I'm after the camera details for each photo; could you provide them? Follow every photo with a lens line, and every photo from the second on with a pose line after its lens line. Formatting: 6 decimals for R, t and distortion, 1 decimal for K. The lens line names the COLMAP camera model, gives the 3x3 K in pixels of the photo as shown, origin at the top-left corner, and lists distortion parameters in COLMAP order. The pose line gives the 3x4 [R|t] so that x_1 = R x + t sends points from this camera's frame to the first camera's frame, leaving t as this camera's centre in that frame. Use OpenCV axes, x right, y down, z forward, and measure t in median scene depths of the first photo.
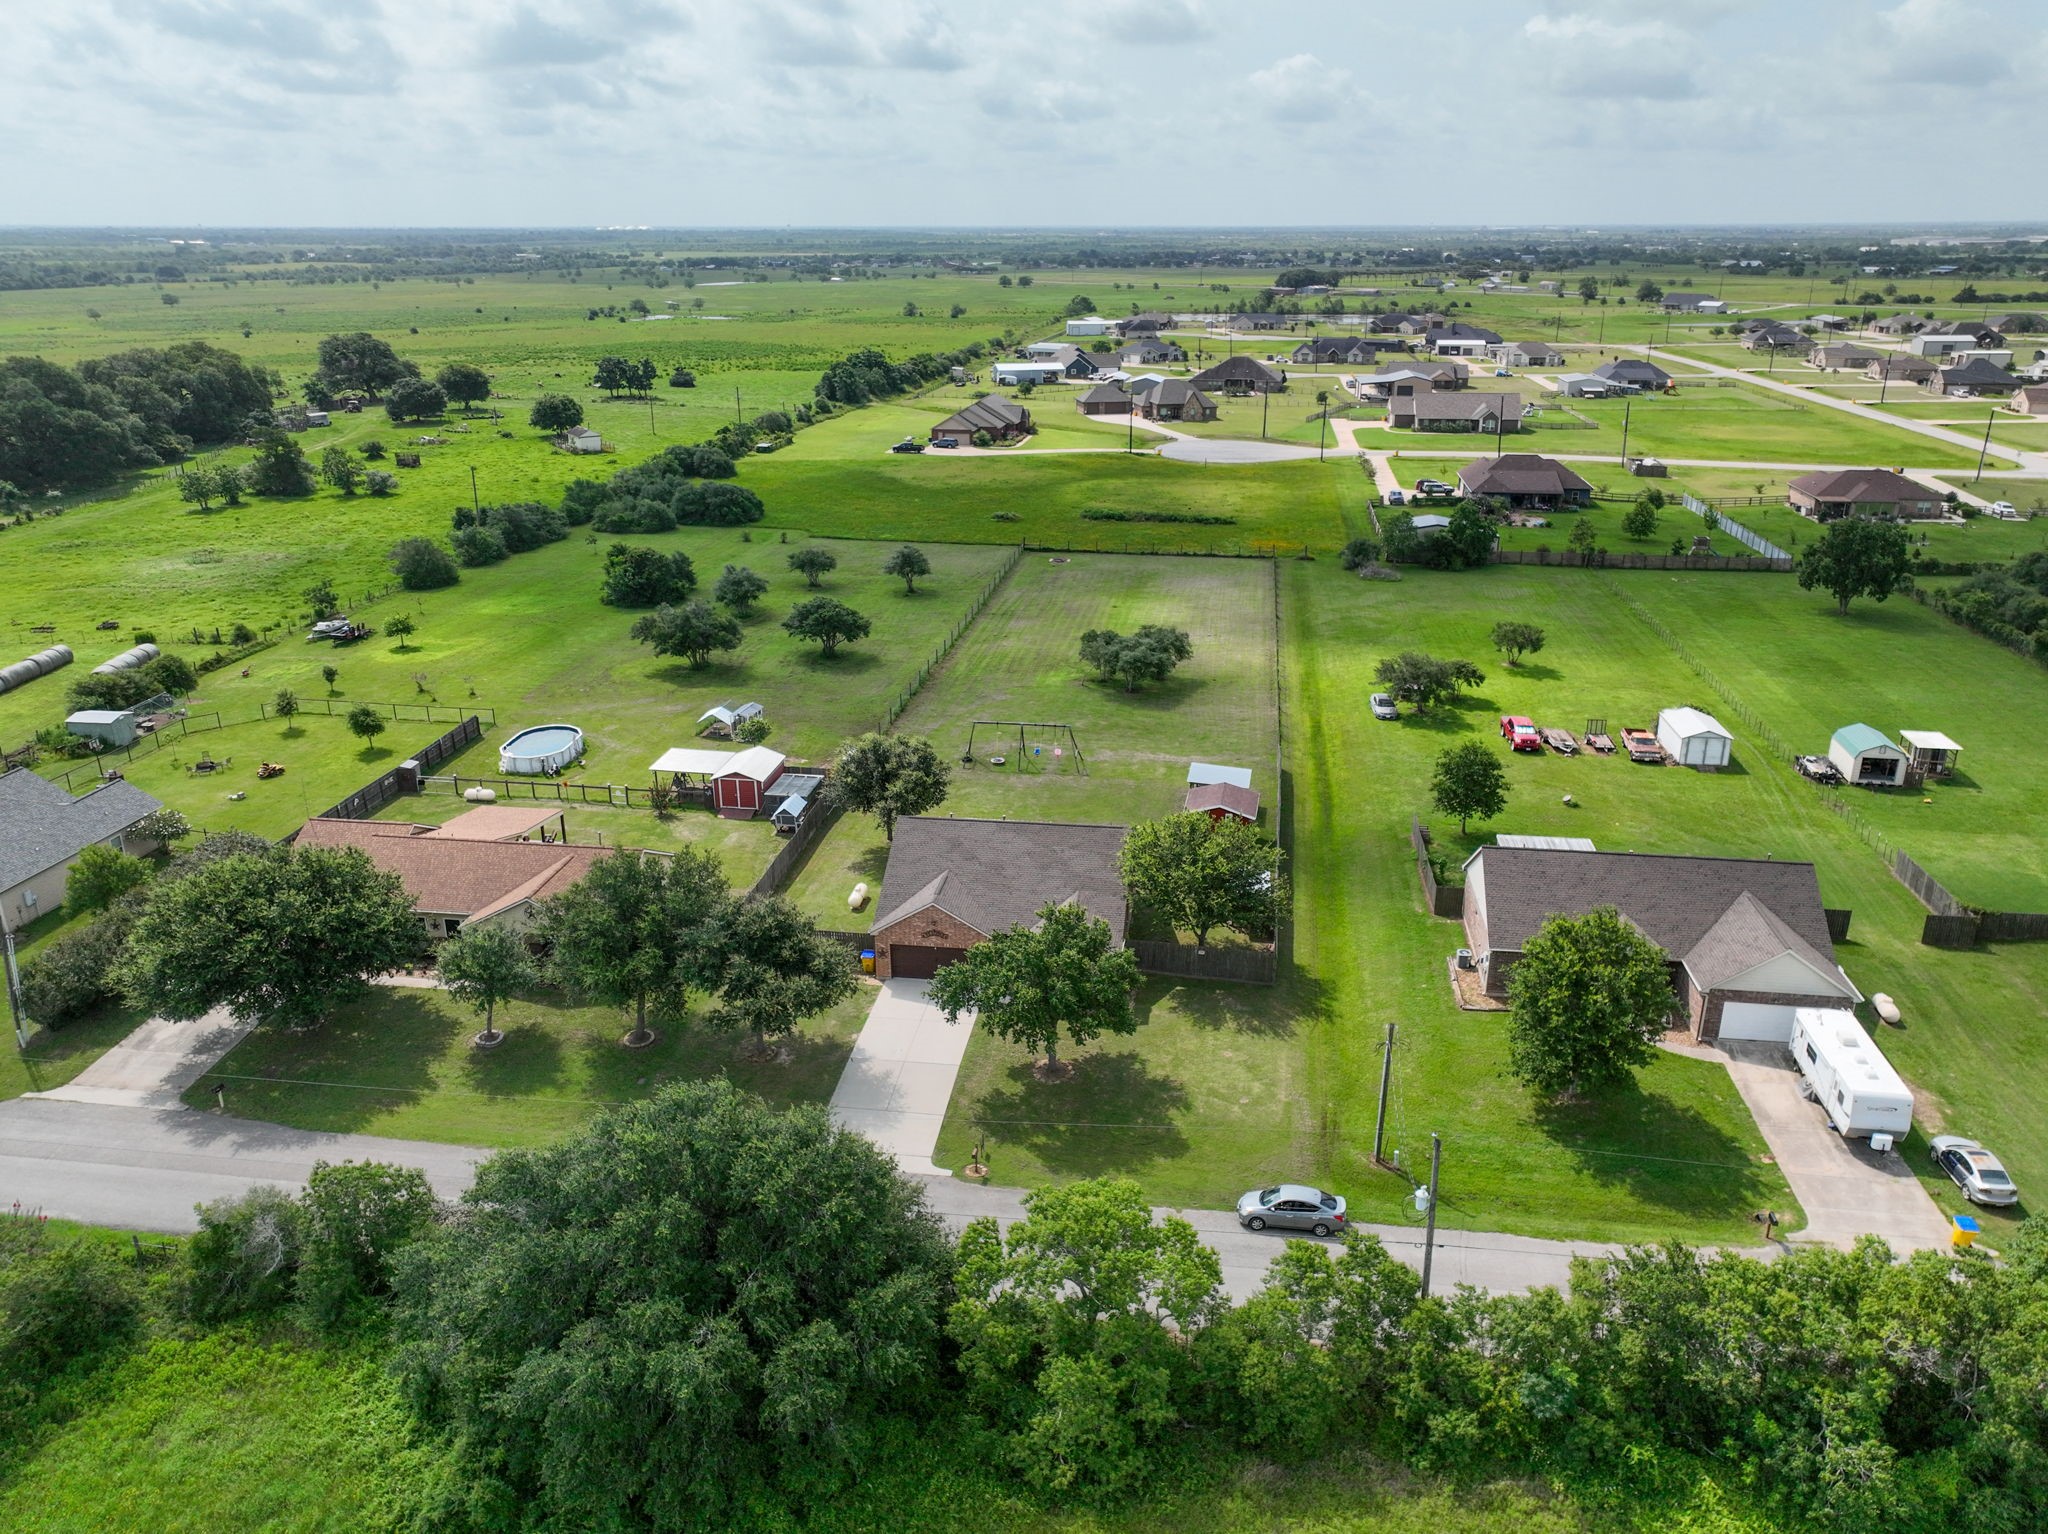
lens RADIAL K [[1523.4, 0, 1024.0], [0, 1523.4, 767.0], [0, 0, 1]] dist [-0.000850, 0.004079]
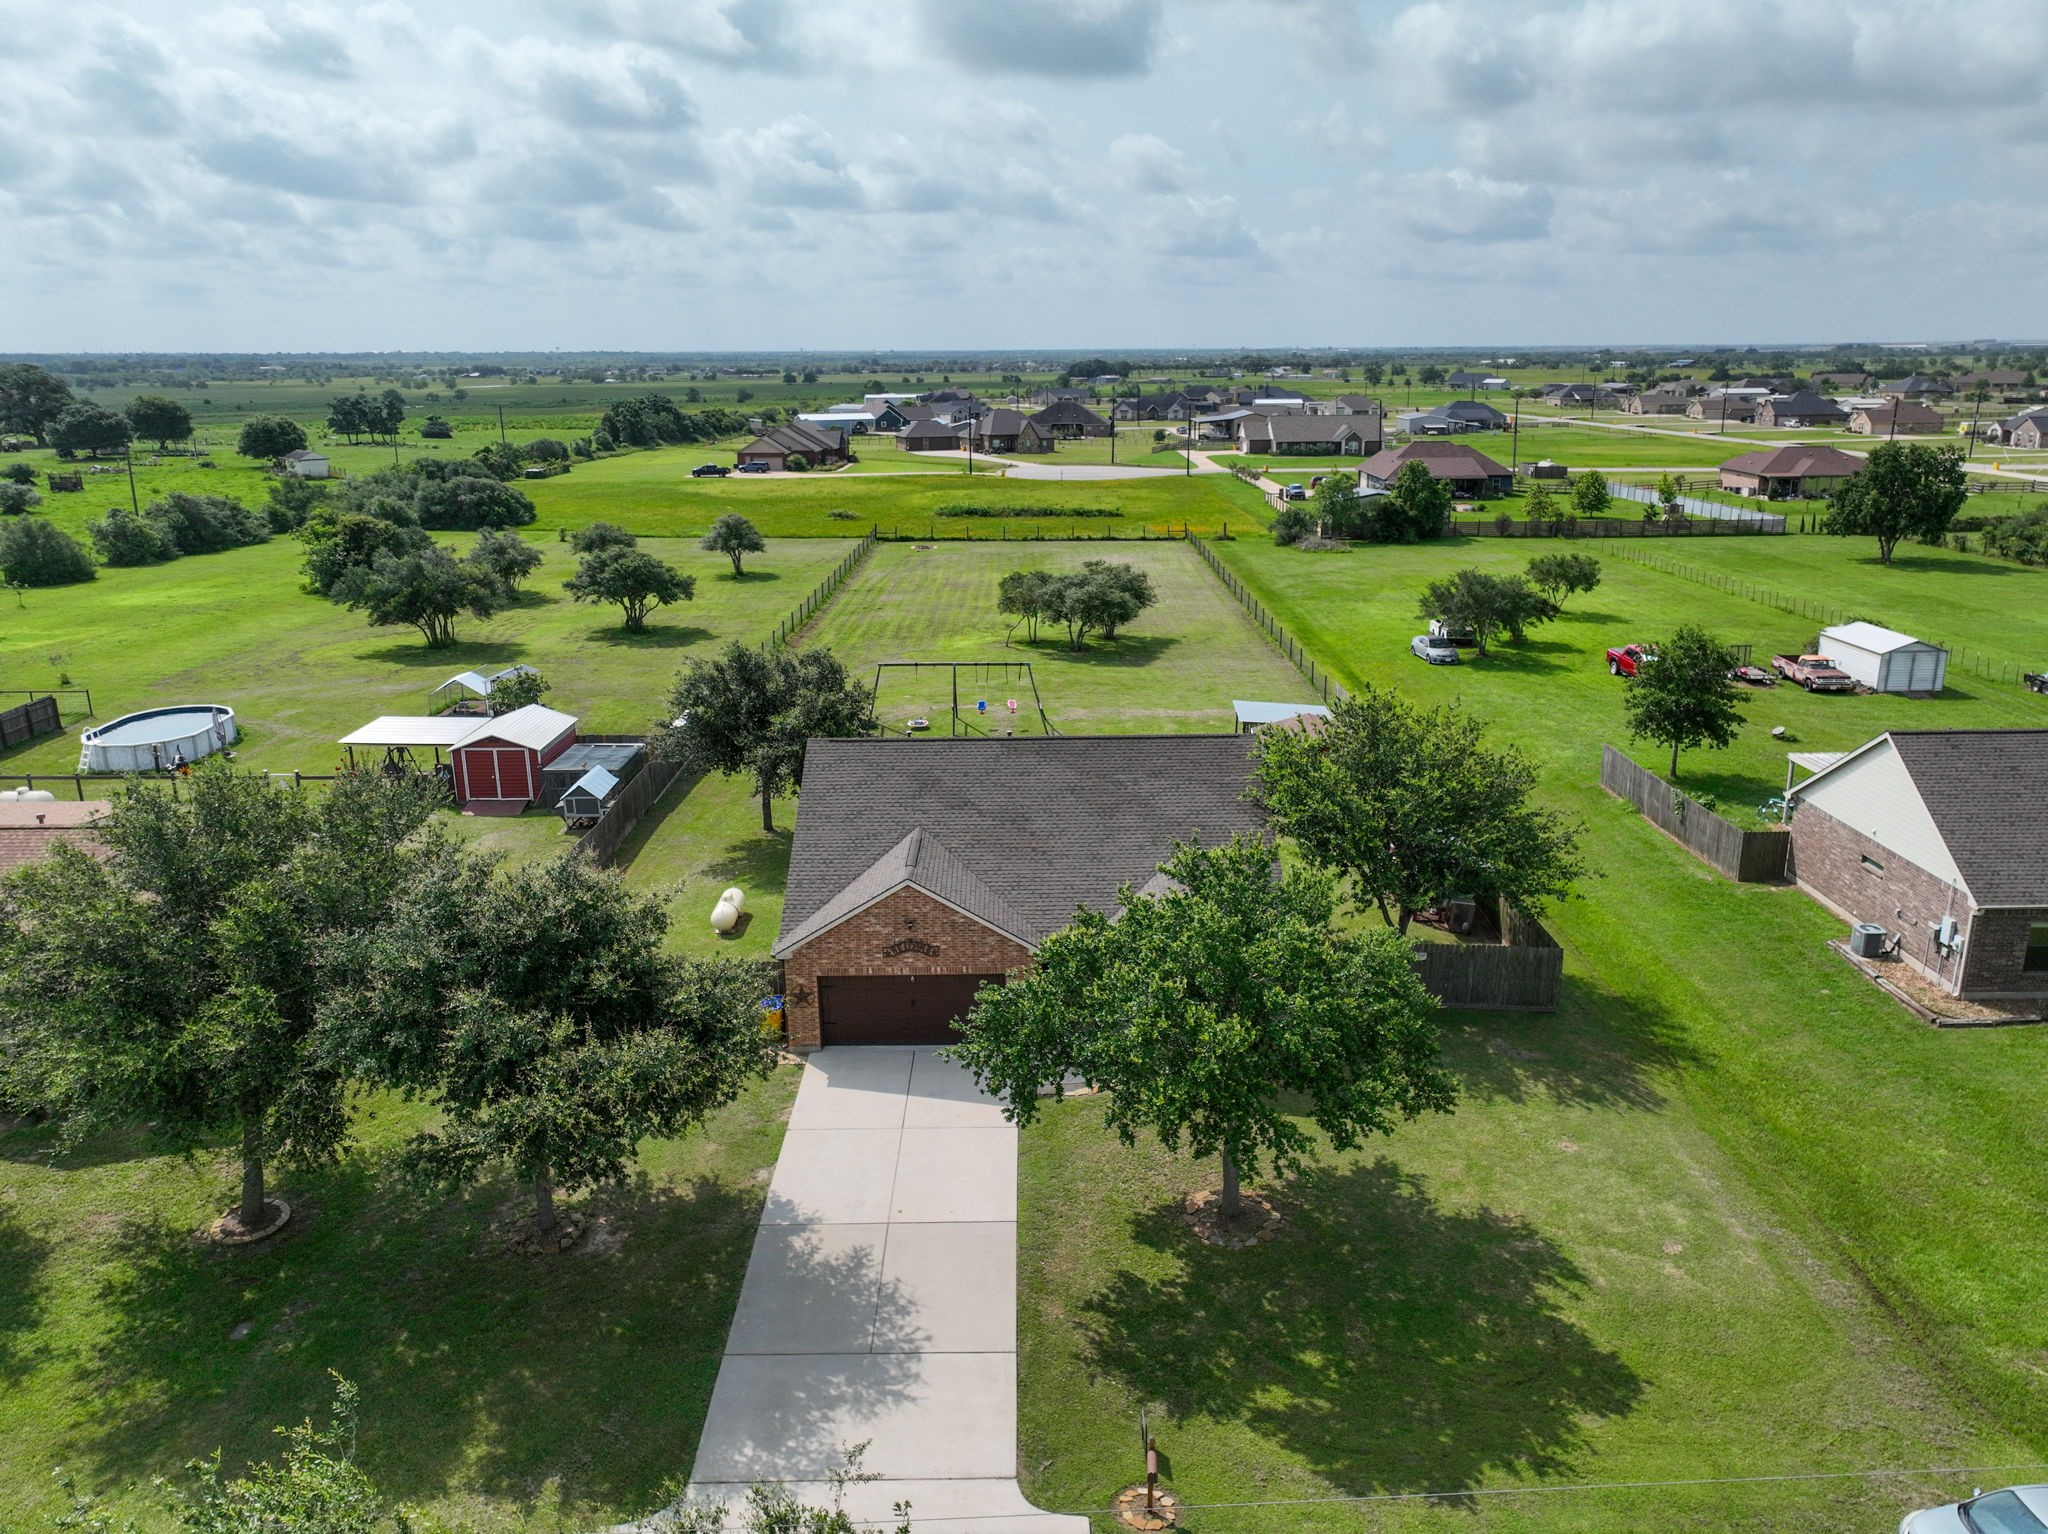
lens RADIAL K [[1523.4, 0, 1024.0], [0, 1523.4, 767.0], [0, 0, 1]] dist [-0.000850, 0.004079]
pose [[0.989759, -0.046293, 0.135037, -0.059883], [0.056646, 0.995659, -0.073859, 0.062821], [-0.131031, 0.080752, 0.988084, 0.356847]]
